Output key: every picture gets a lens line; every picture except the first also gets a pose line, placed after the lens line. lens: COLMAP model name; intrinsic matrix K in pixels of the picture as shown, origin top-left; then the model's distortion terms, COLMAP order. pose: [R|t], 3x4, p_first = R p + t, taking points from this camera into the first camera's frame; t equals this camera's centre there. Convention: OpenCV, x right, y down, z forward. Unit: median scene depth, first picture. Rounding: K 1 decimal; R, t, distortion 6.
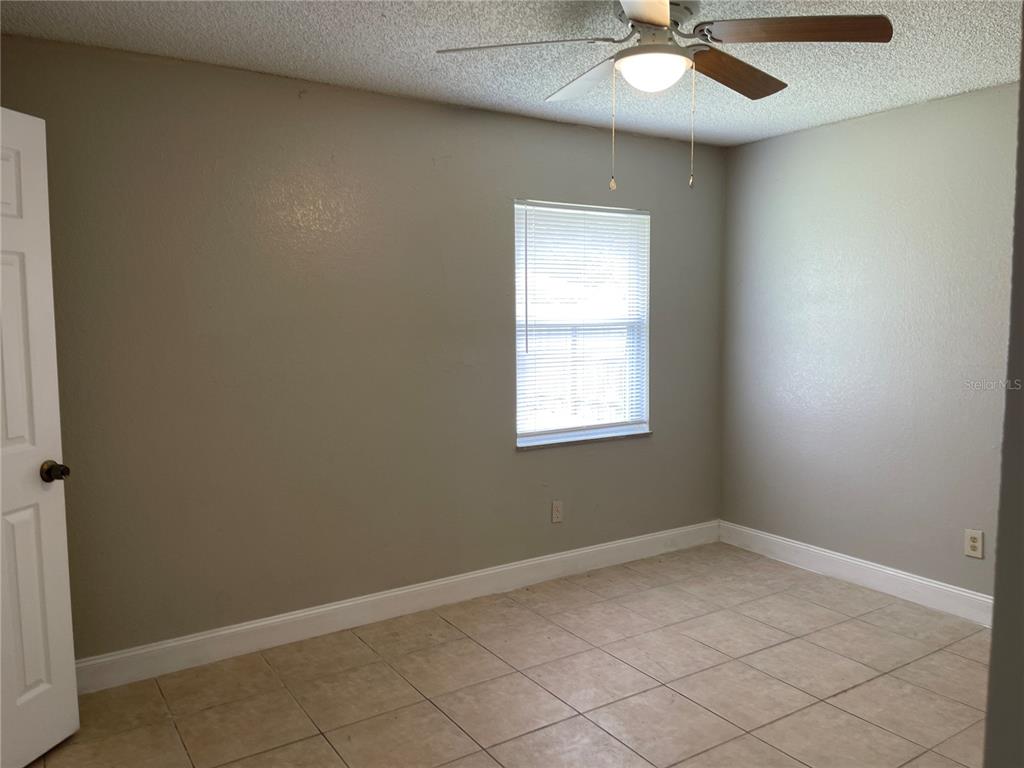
lens RADIAL K [[777.3, 0, 515.0], [0, 777.3, 388.4], [0, 0, 1]] dist [0.043722, -0.007066]
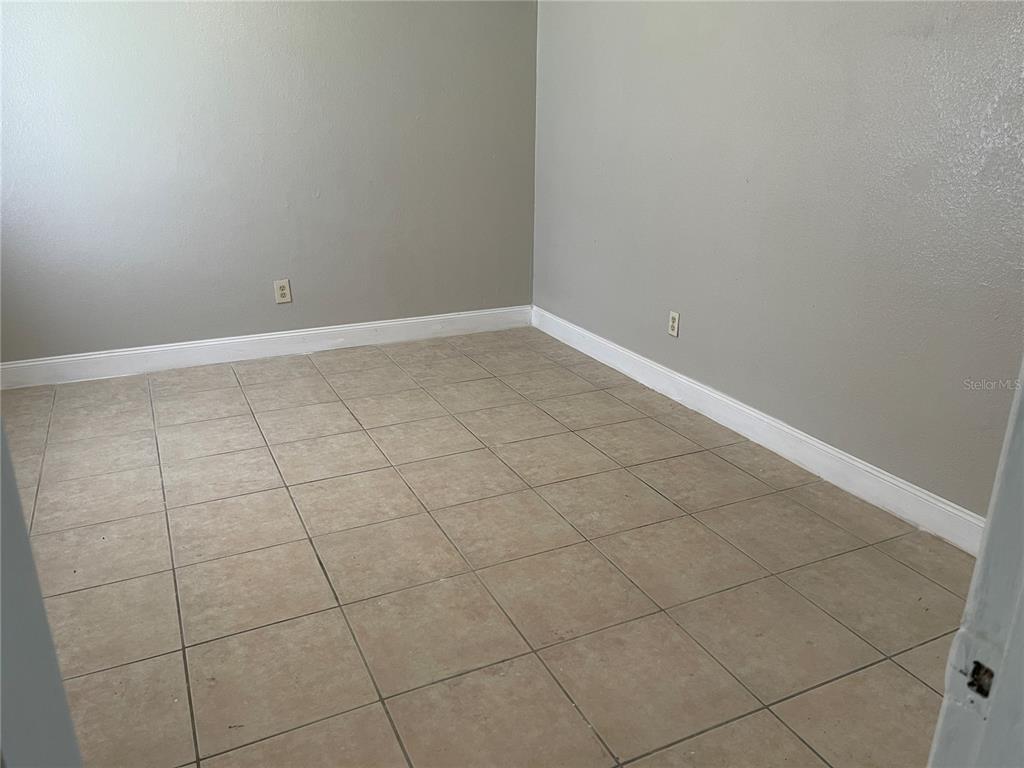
lens RADIAL K [[777.3, 0, 515.0], [0, 777.3, 388.4], [0, 0, 1]] dist [0.043722, -0.007066]
pose [[0.130771, -0.331990, 0.934174, -0.521610], [0.088188, 0.942426, 0.322577, -0.014728], [-0.987483, 0.040199, 0.152520, 0.479921]]
